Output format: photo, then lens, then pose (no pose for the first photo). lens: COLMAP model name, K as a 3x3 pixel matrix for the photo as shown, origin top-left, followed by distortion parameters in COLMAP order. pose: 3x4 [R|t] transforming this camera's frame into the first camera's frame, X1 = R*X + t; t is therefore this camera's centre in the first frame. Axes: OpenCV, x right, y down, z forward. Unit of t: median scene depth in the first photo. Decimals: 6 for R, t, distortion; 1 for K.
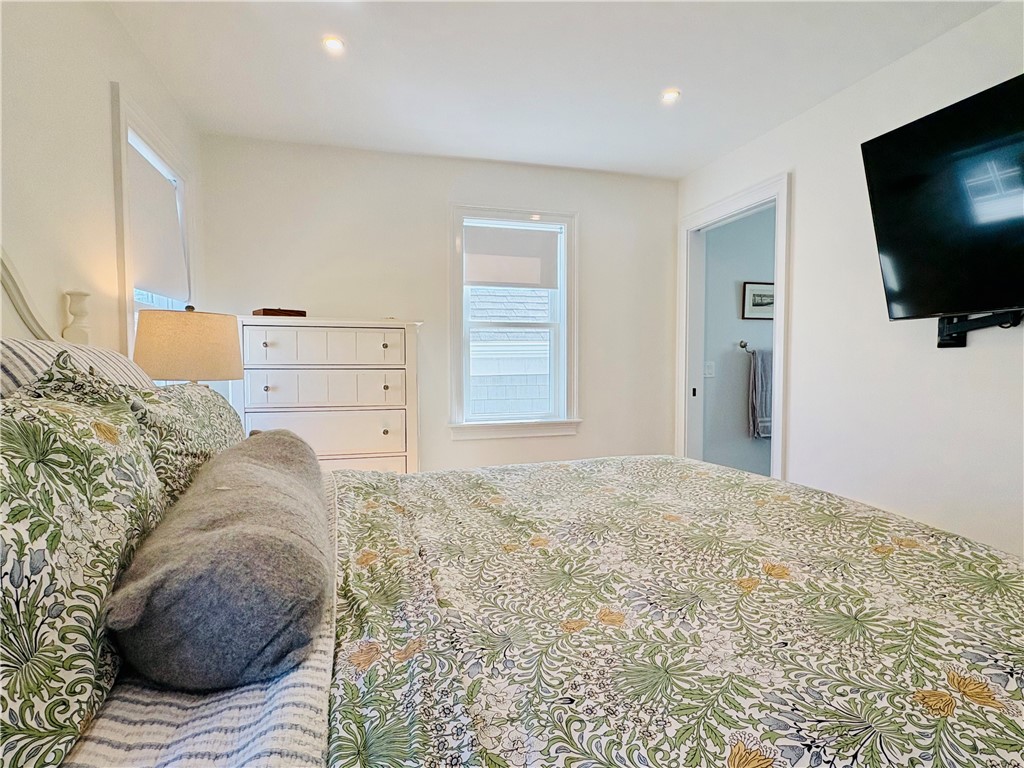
lens RADIAL K [[514.0, 0, 511.1], [0, 514.0, 381.4], [0, 0, 1]] dist [0.006499, -0.001093]
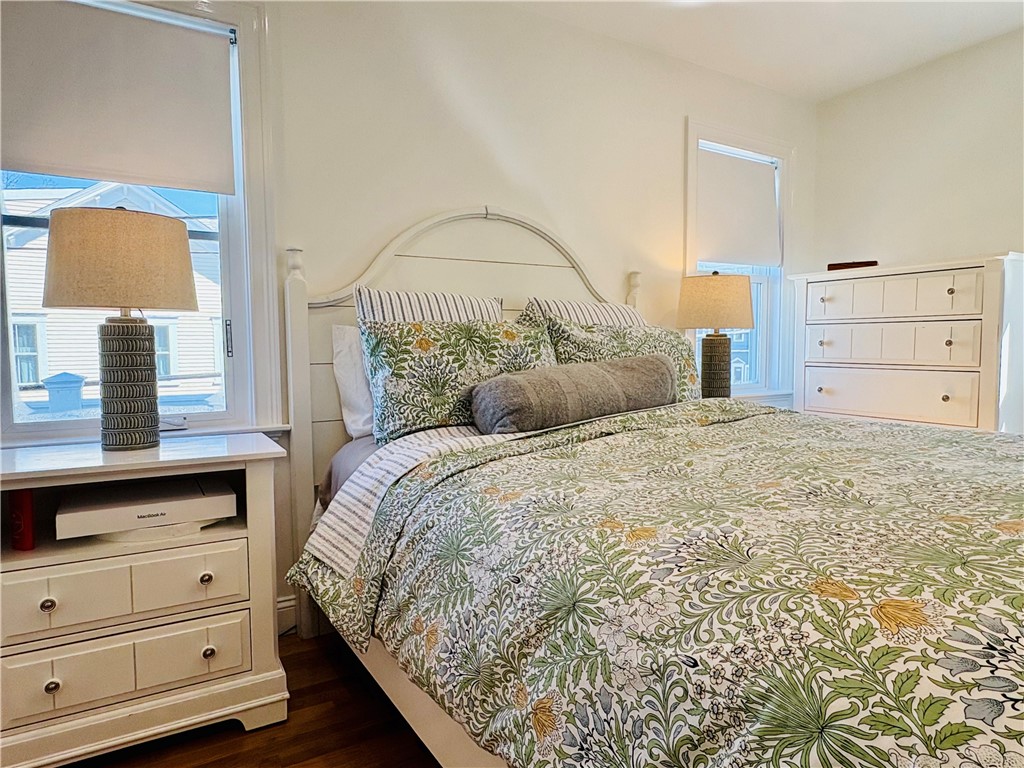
lens RADIAL K [[634.4, 0, 512.1], [0, 634.4, 387.2], [0, 0, 1]] dist [0.001402, -0.000417]
pose [[0.249402, 0.059643, -0.966562, 0.960315], [-0.033570, 0.998034, 0.052922, 0.089283], [0.967818, 0.019249, 0.250914, 0.156592]]
